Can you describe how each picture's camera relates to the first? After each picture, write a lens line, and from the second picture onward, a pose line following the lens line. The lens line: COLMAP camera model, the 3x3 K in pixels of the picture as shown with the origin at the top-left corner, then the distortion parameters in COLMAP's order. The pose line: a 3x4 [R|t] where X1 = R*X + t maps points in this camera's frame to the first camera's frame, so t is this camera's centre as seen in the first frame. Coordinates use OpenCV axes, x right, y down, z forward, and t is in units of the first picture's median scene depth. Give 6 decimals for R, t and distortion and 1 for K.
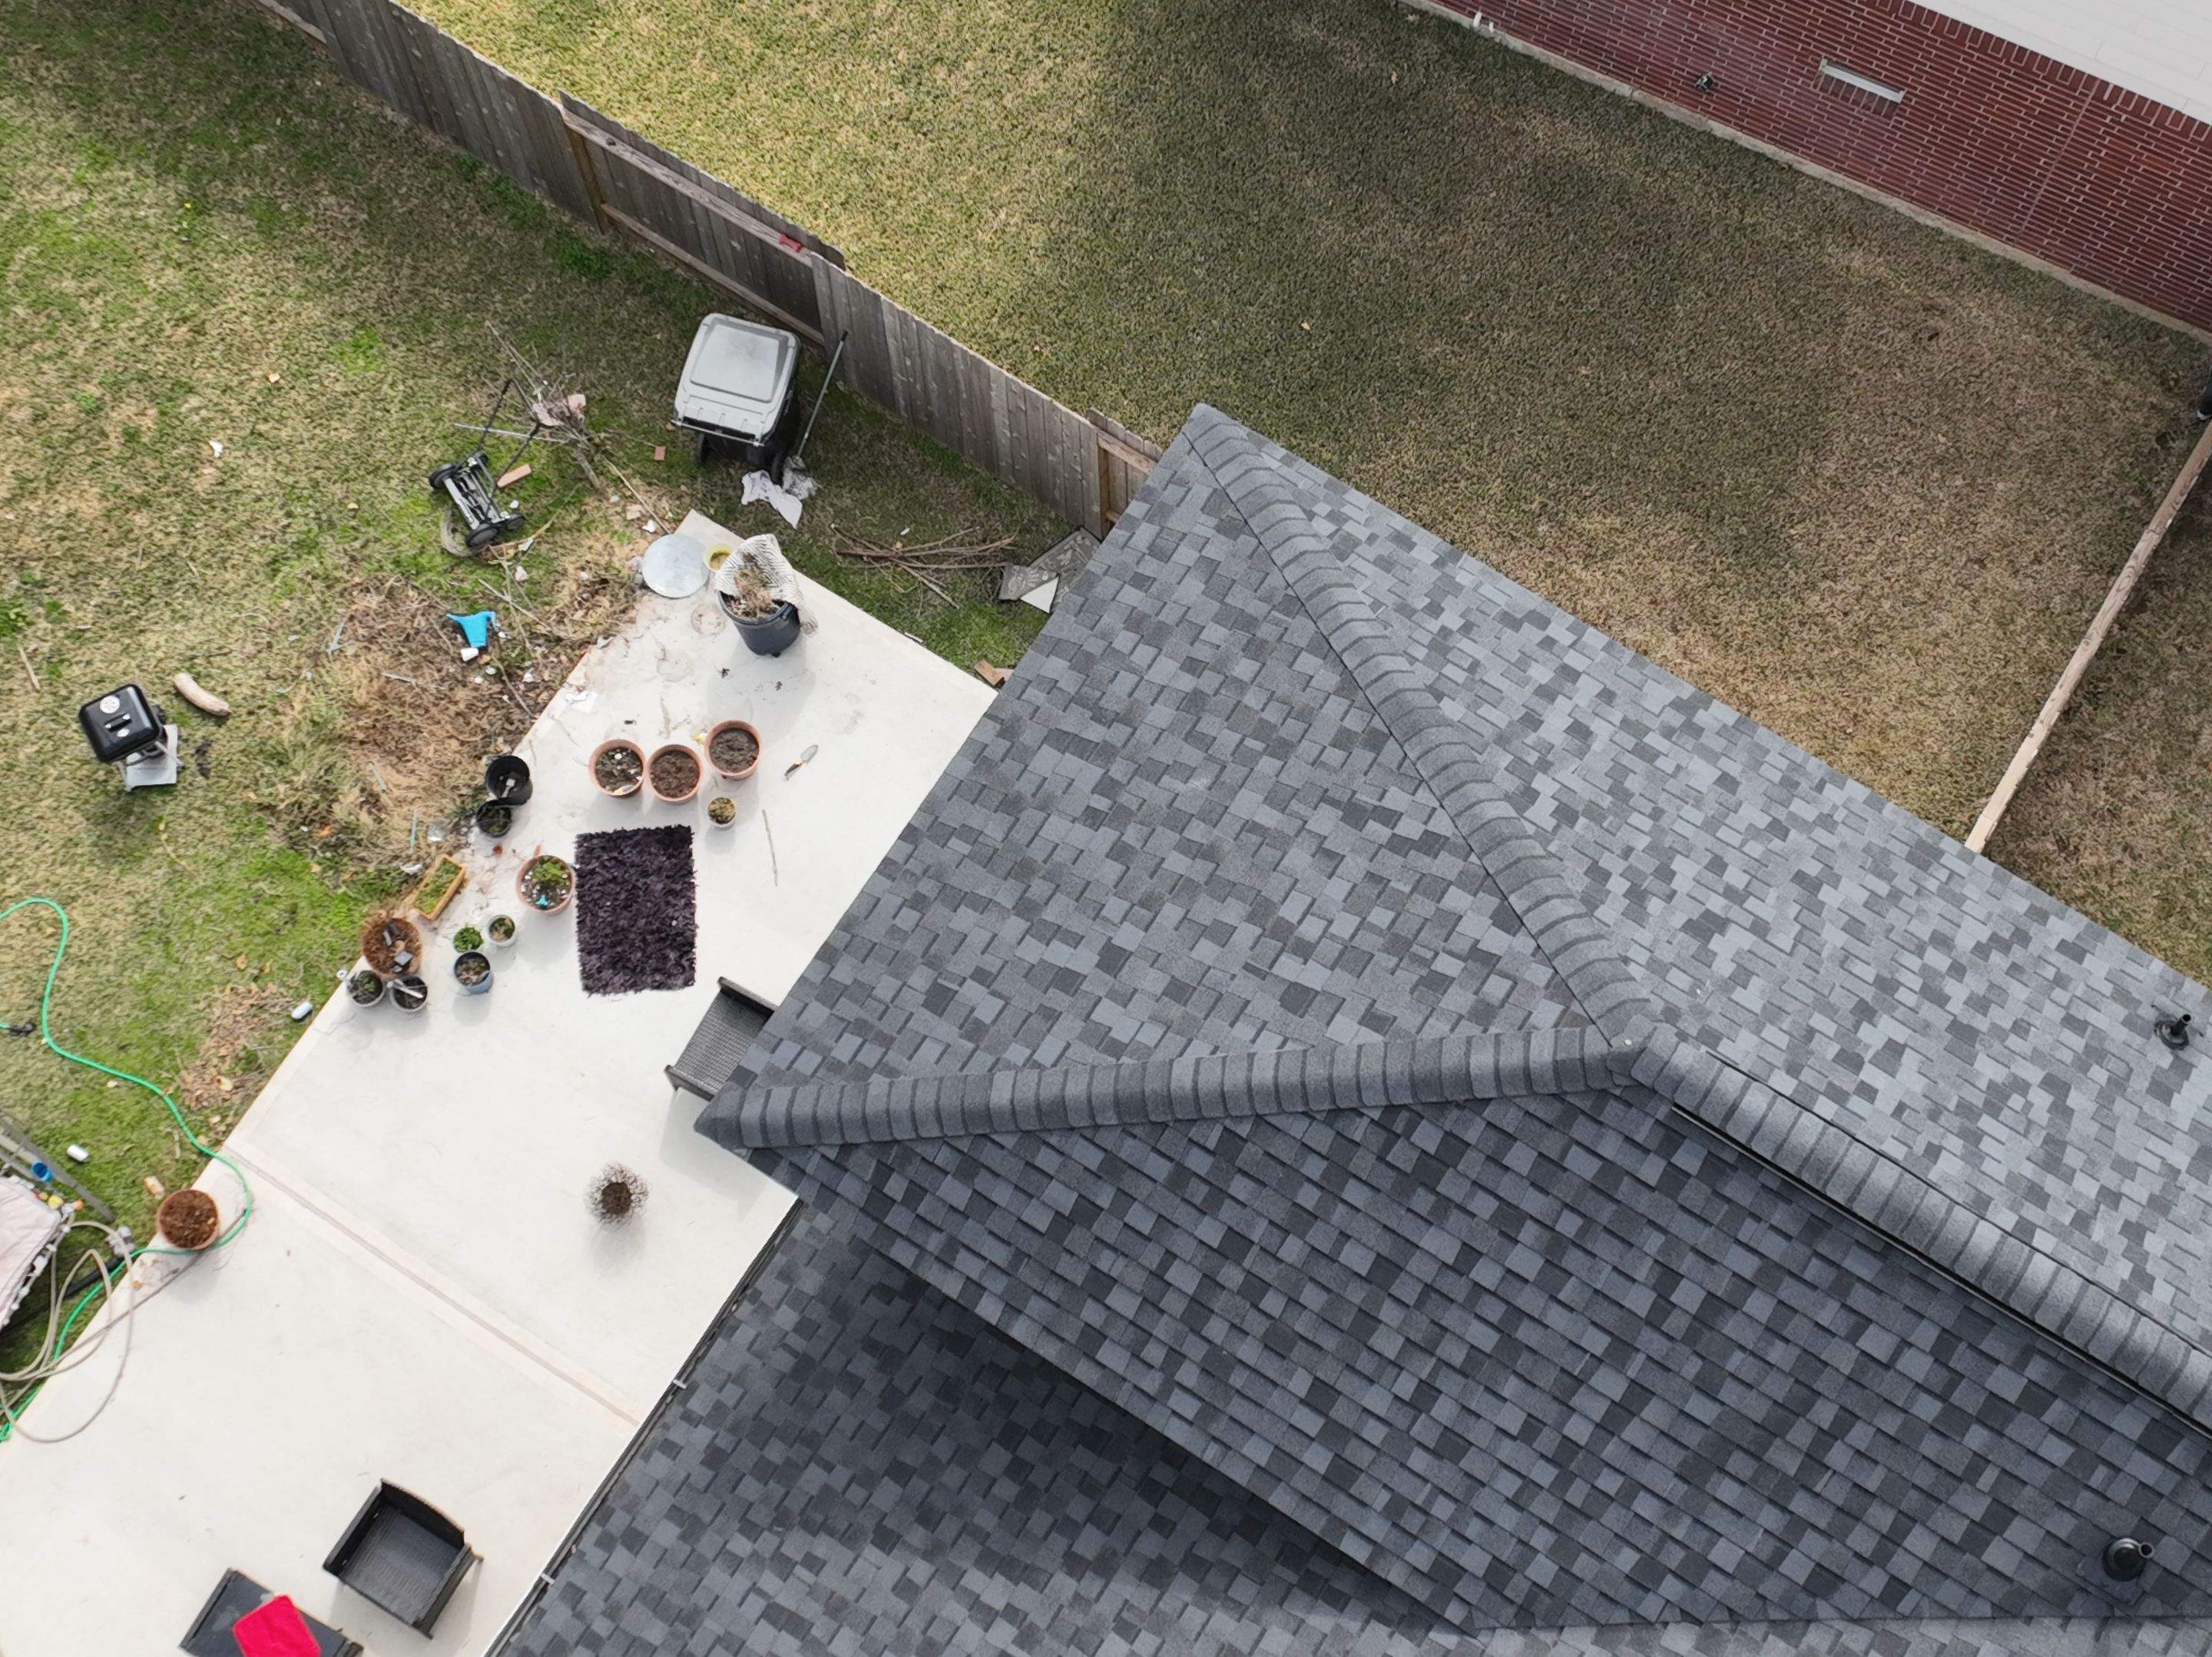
lens RADIAL K [[3569.1, 0, 1150.4], [0, 3569.1, 809.7], [0, 0, 1]] dist [0.009620, 0.000000]
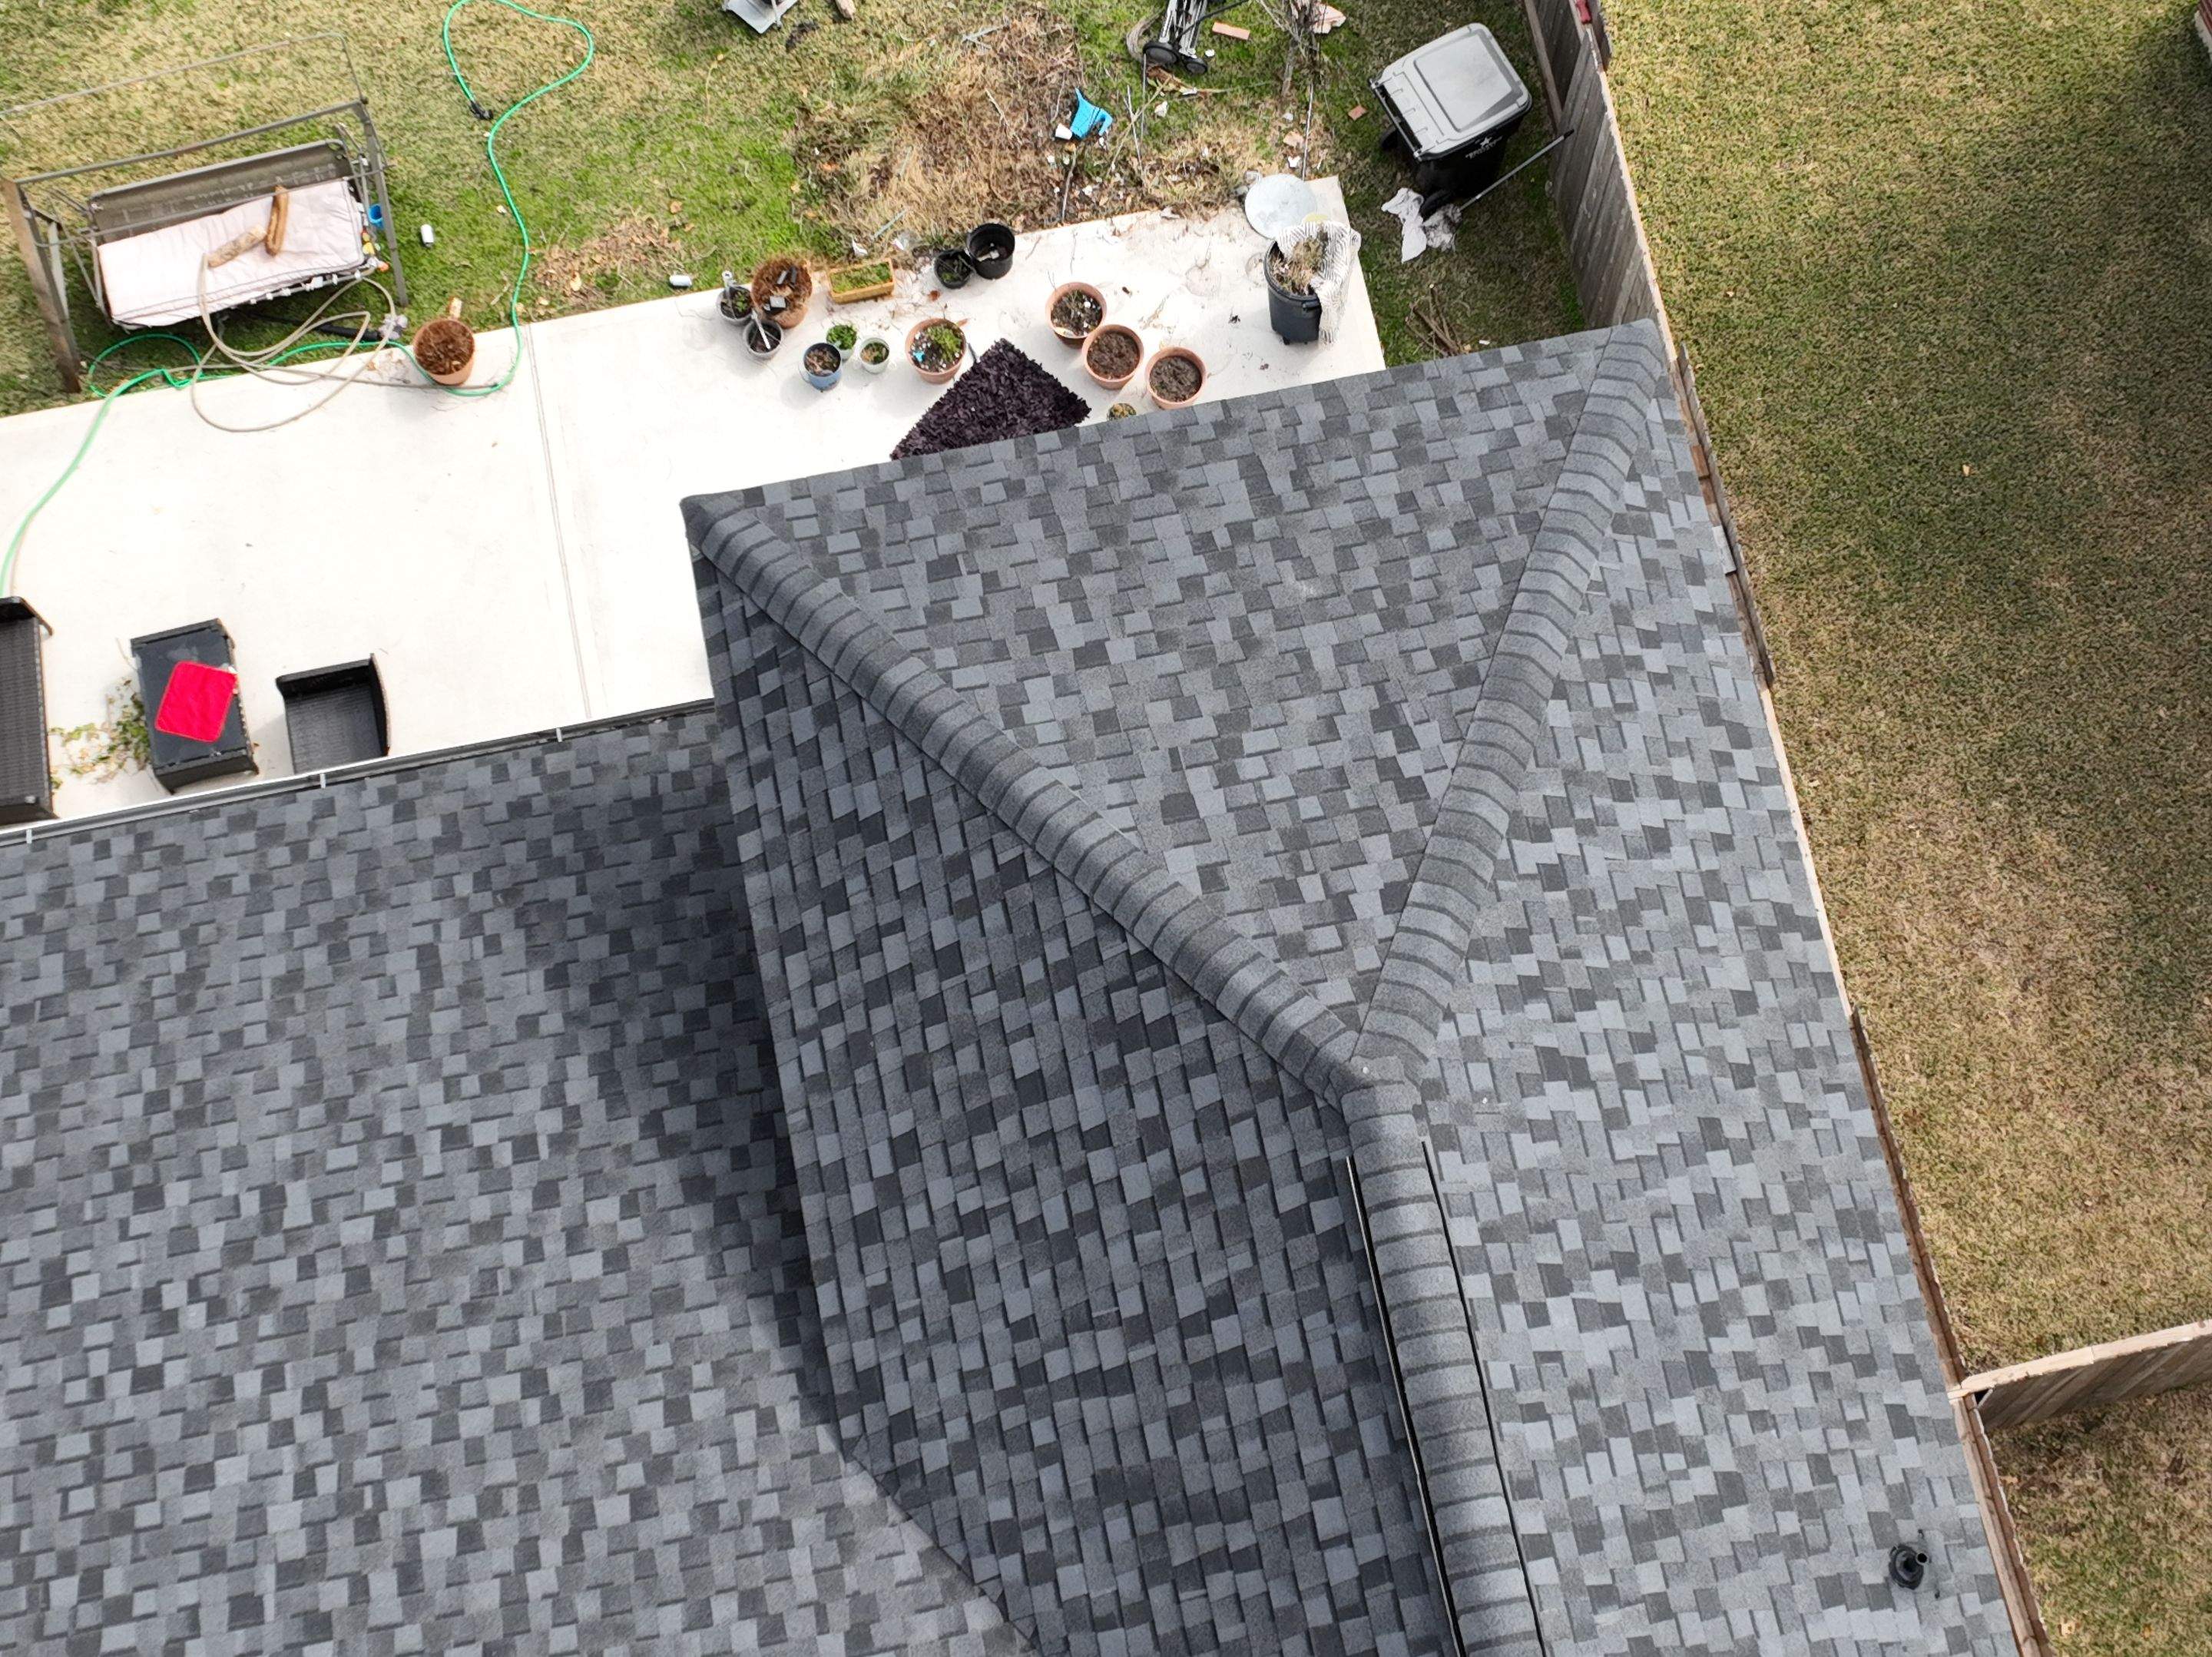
lens RADIAL K [[3569.1, 0, 1152.1], [0, 3569.1, 803.8], [0, 0, 1]] dist [0.009620, 0.000000]
pose [[0.698486, 0.683050, -0.213449, 0.218546], [-0.681467, 0.725920, 0.092969, -0.025672], [0.218449, 0.080521, 0.972521, 0.119660]]
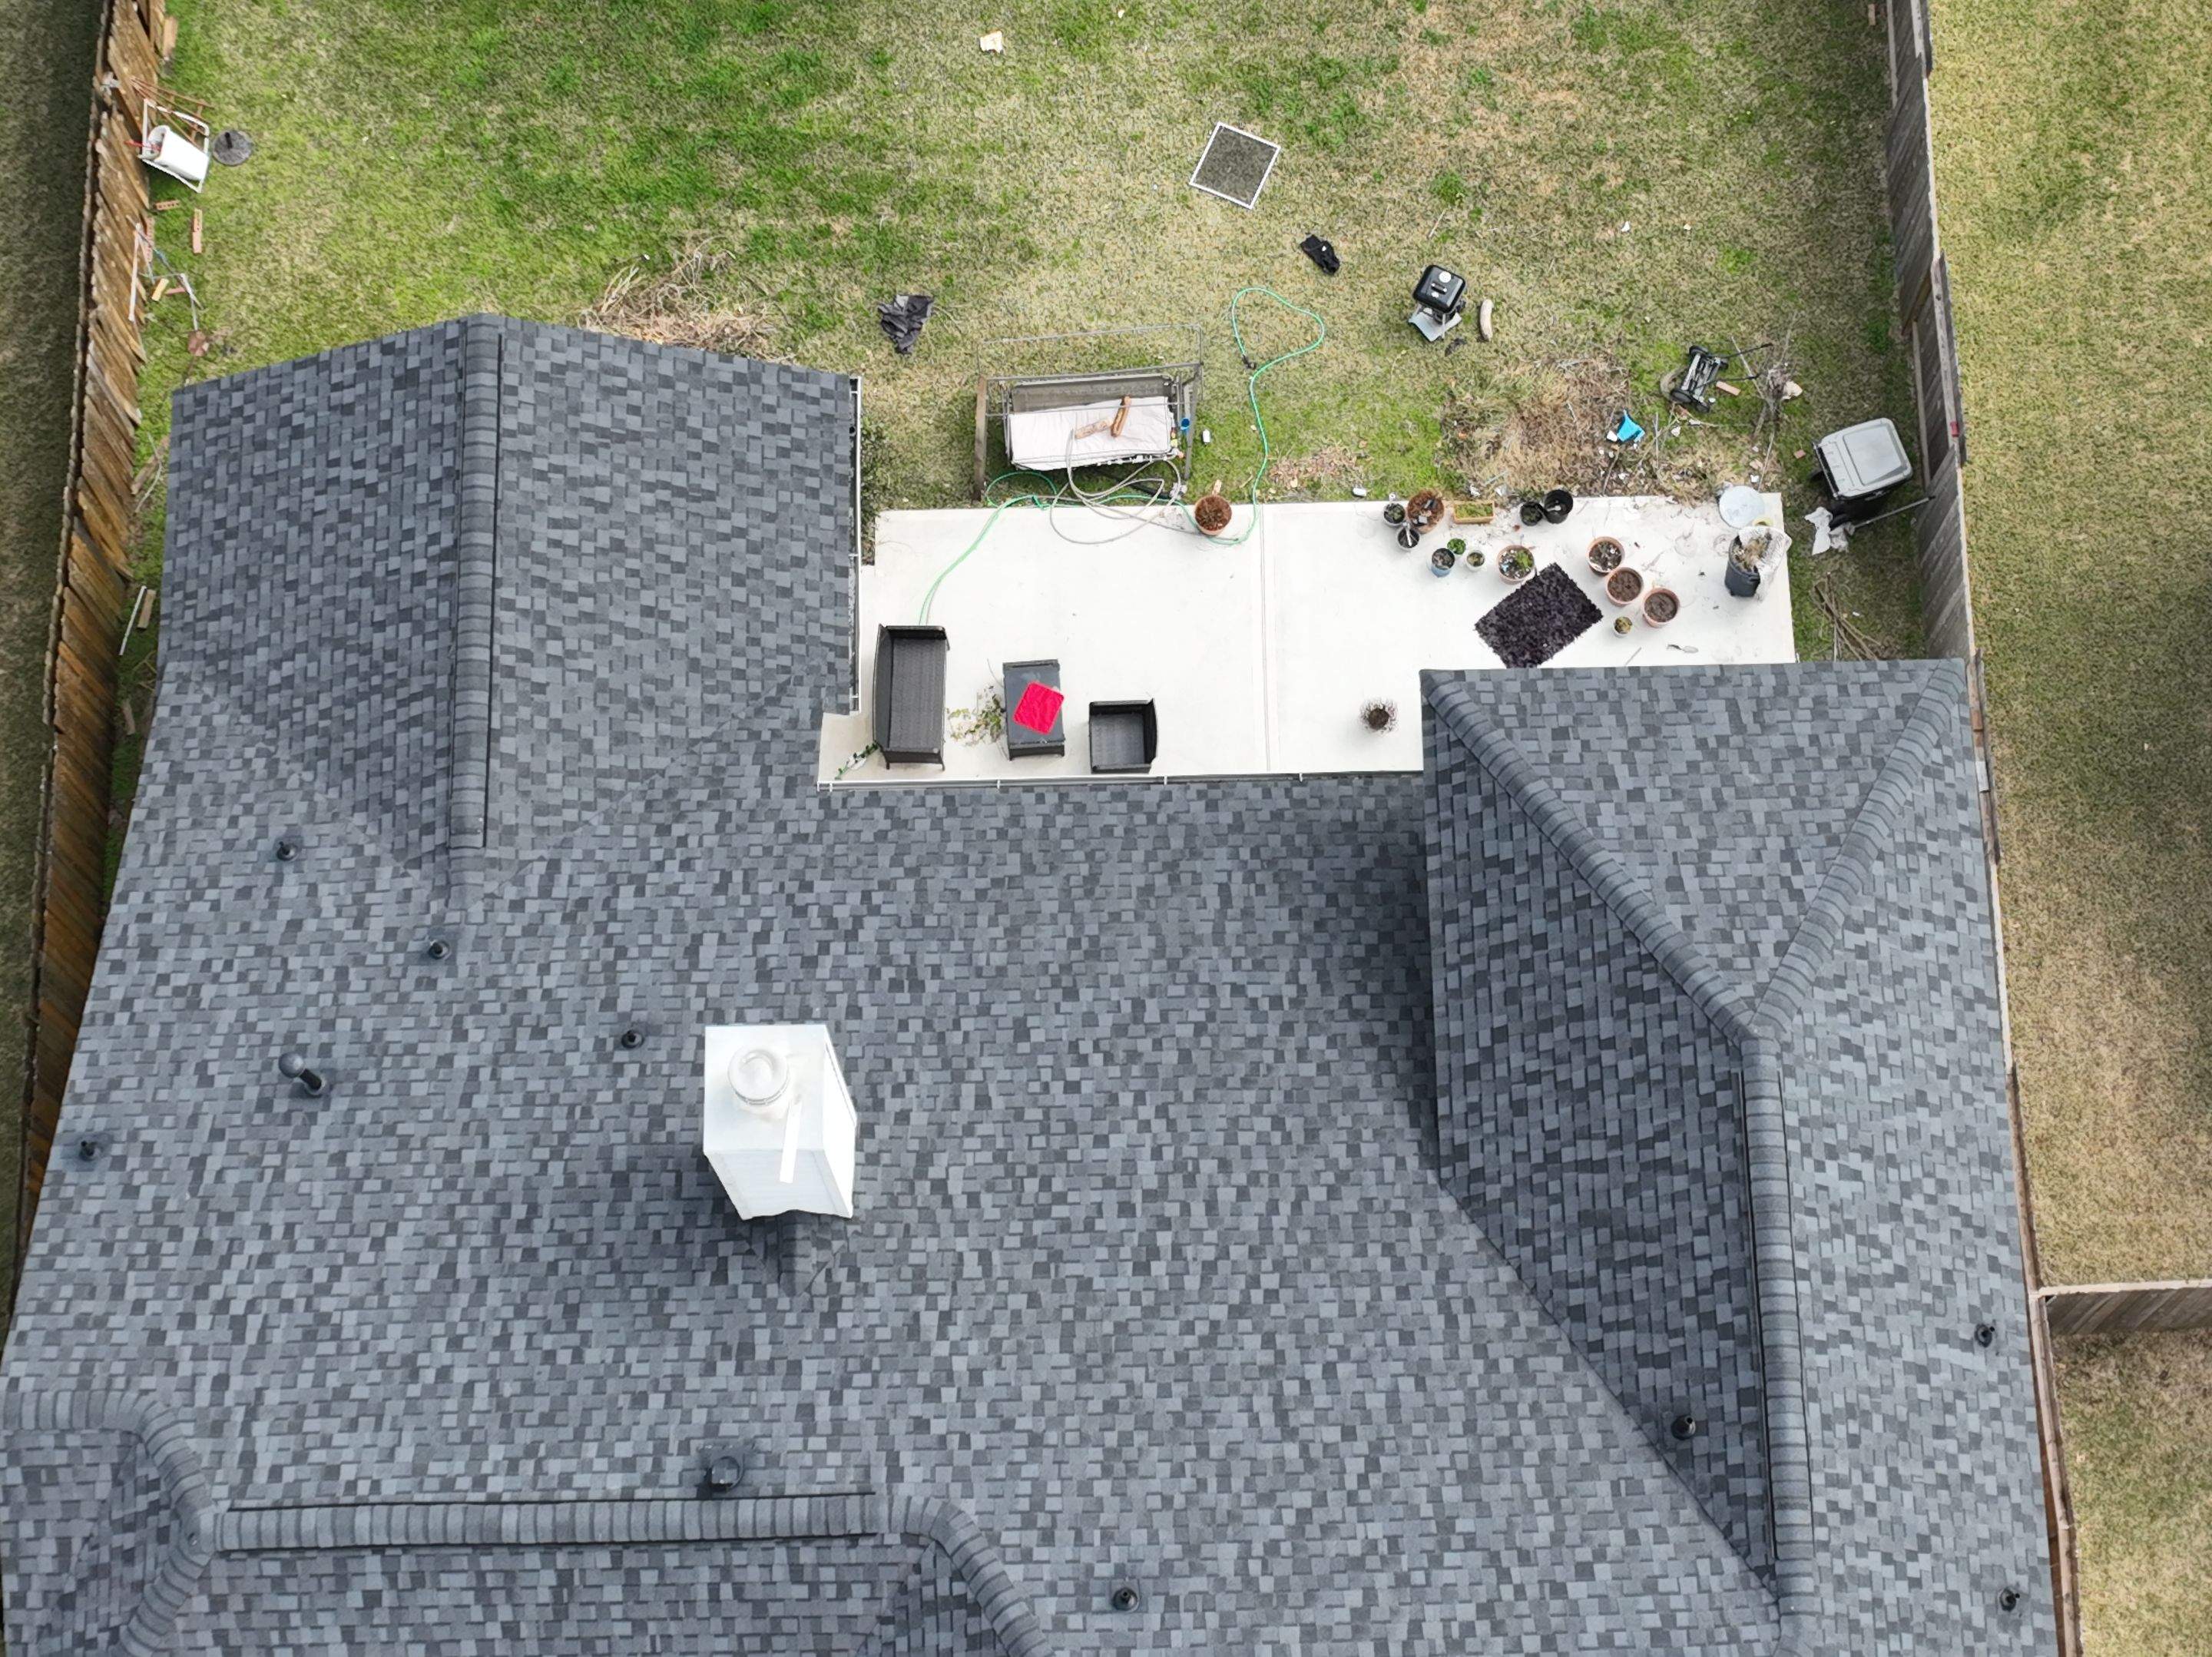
lens RADIAL K [[3725.1, 0, 1151.8], [0, 3725.1, 806.1], [0, 0, 1]] dist [0.006818, 0.000000]
pose [[0.559607, 0.790541, -0.248768, 0.306633], [-0.787984, 0.600532, 0.135804, -0.014628], [0.256751, 0.120028, 0.958995, -0.772777]]
